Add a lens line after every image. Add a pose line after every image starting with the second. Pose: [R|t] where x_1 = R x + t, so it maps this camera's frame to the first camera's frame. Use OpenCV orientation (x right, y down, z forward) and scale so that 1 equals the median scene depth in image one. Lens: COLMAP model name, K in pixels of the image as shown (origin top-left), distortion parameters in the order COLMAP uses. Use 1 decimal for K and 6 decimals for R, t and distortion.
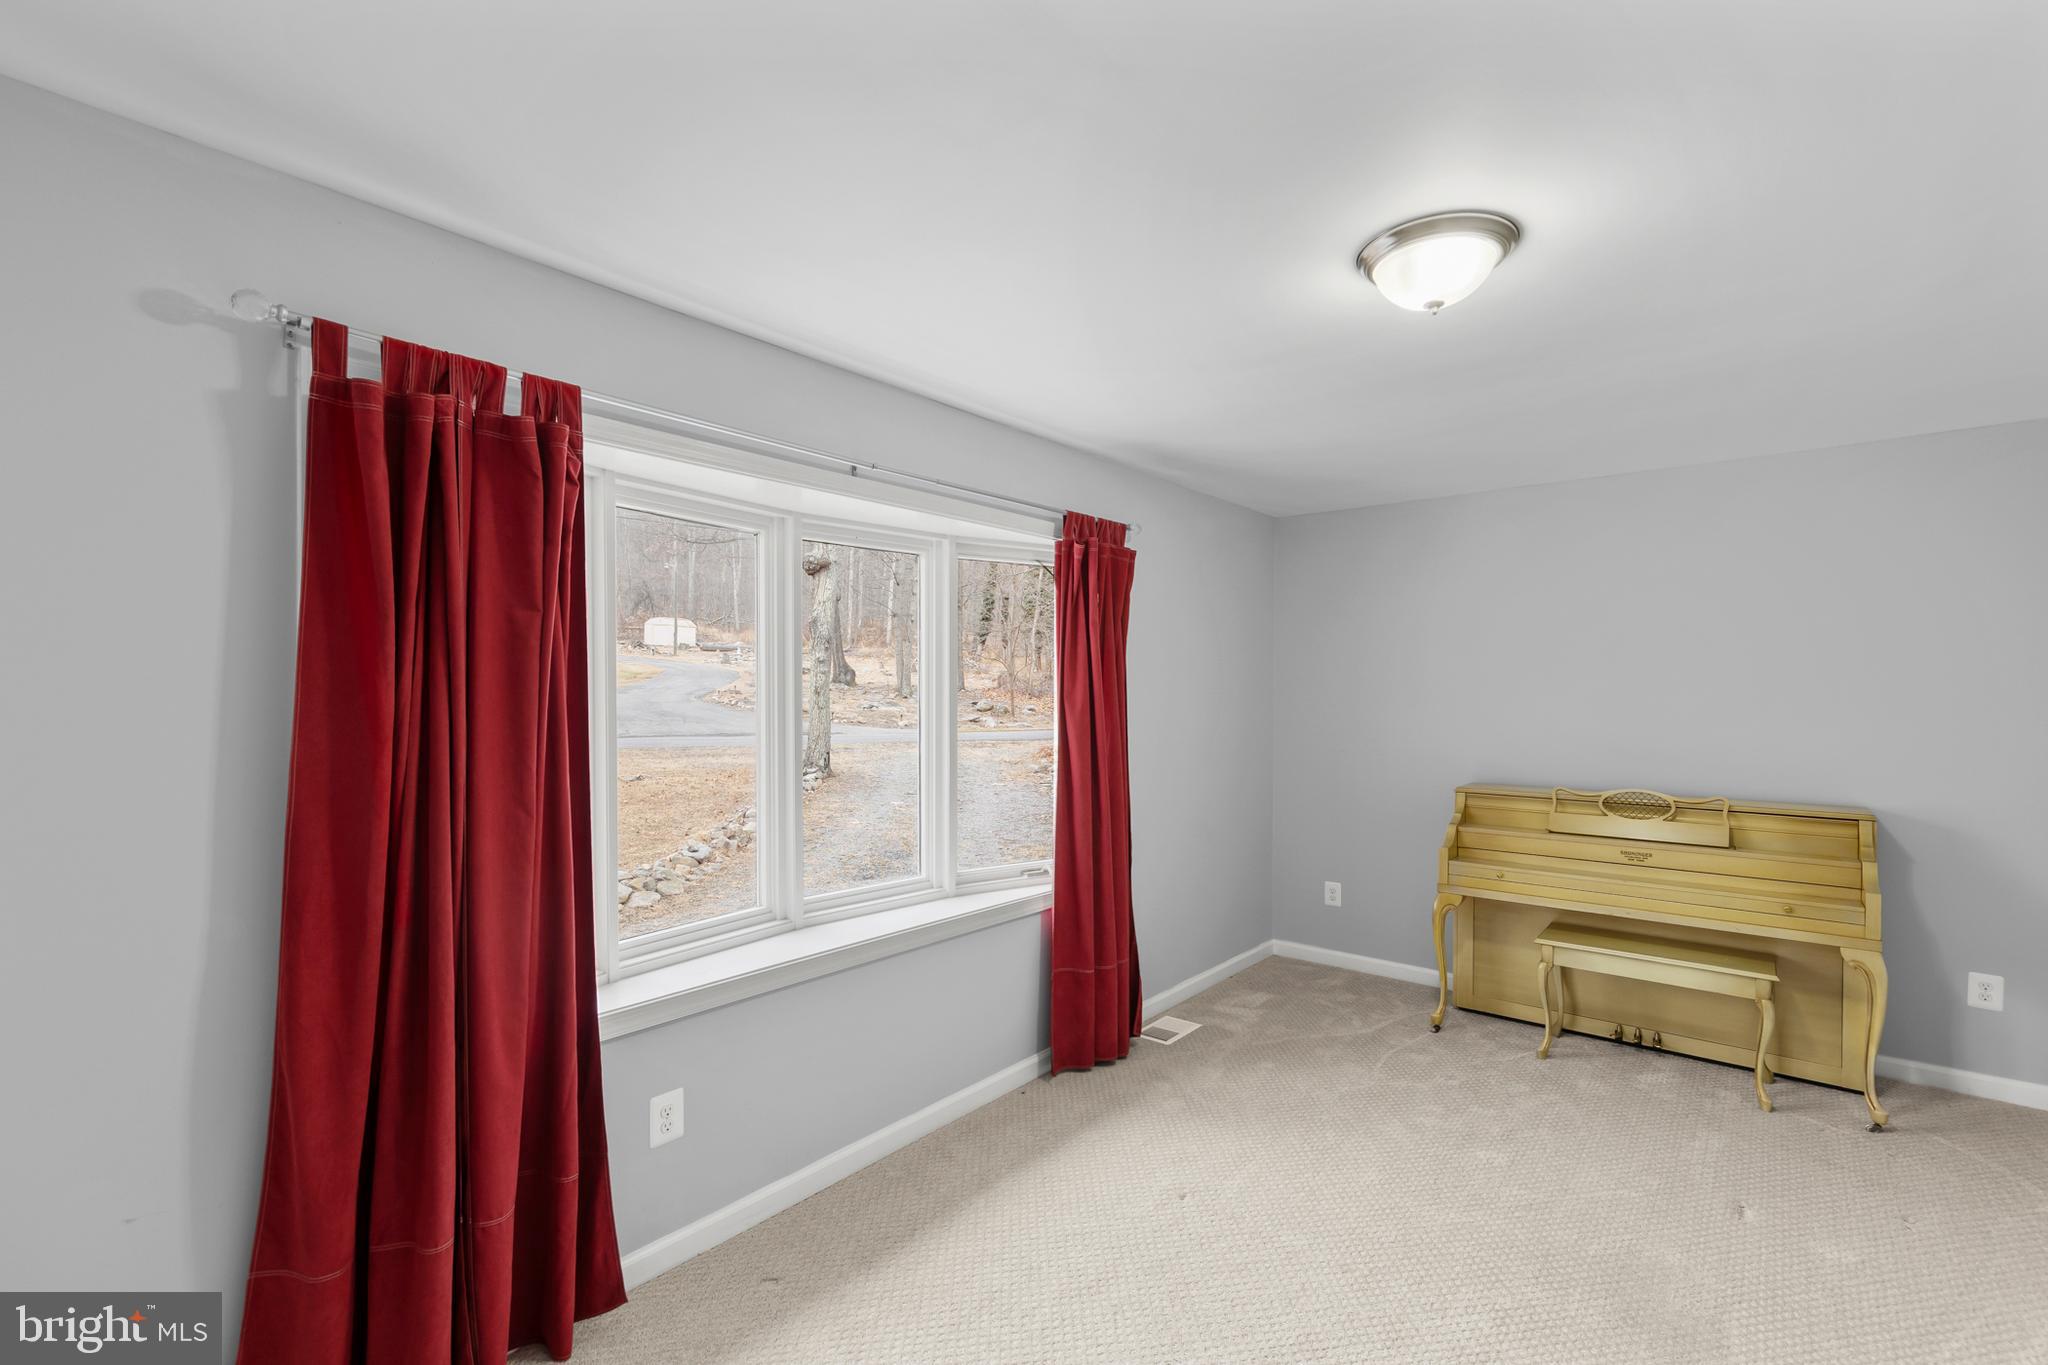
lens RADIAL K [[909.2, 0, 1024.0], [0, 909.2, 682.5], [0, 0, 1]] dist [0.000012, 0.000121]
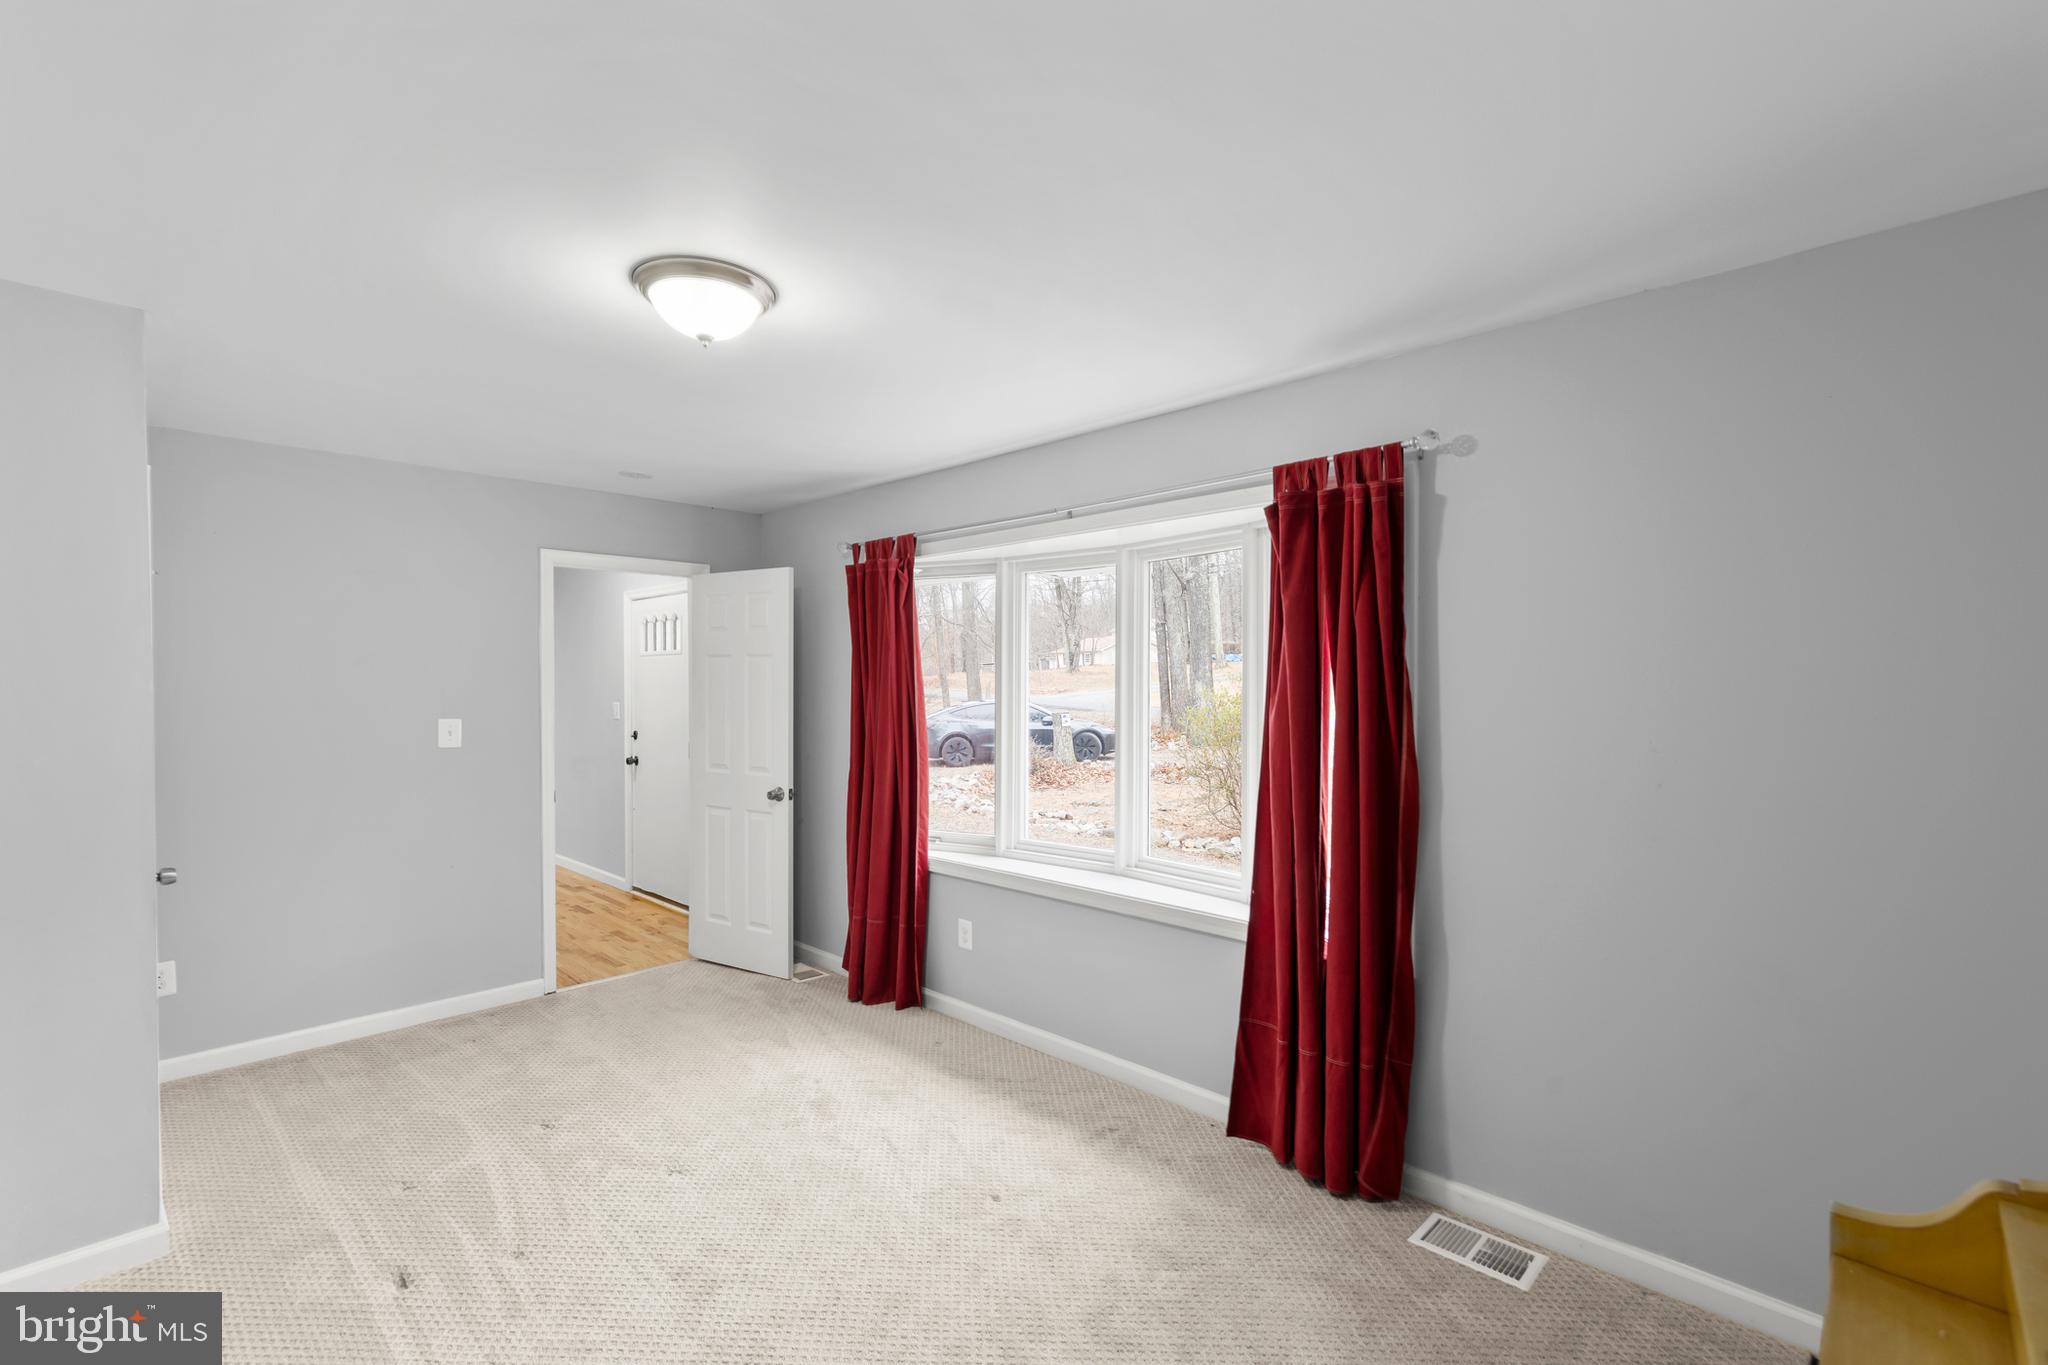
lens RADIAL K [[893.0, 0, 1017.6], [0, 893.0, 672.5], [0, 0, 1]] dist [0.003657, 0.000730]
pose [[-0.073635, -0.019041, -0.997103, 1.071910], [0.003109, 0.999808, -0.019323, 0.014503], [0.997280, -0.004523, -0.073561, 1.017993]]
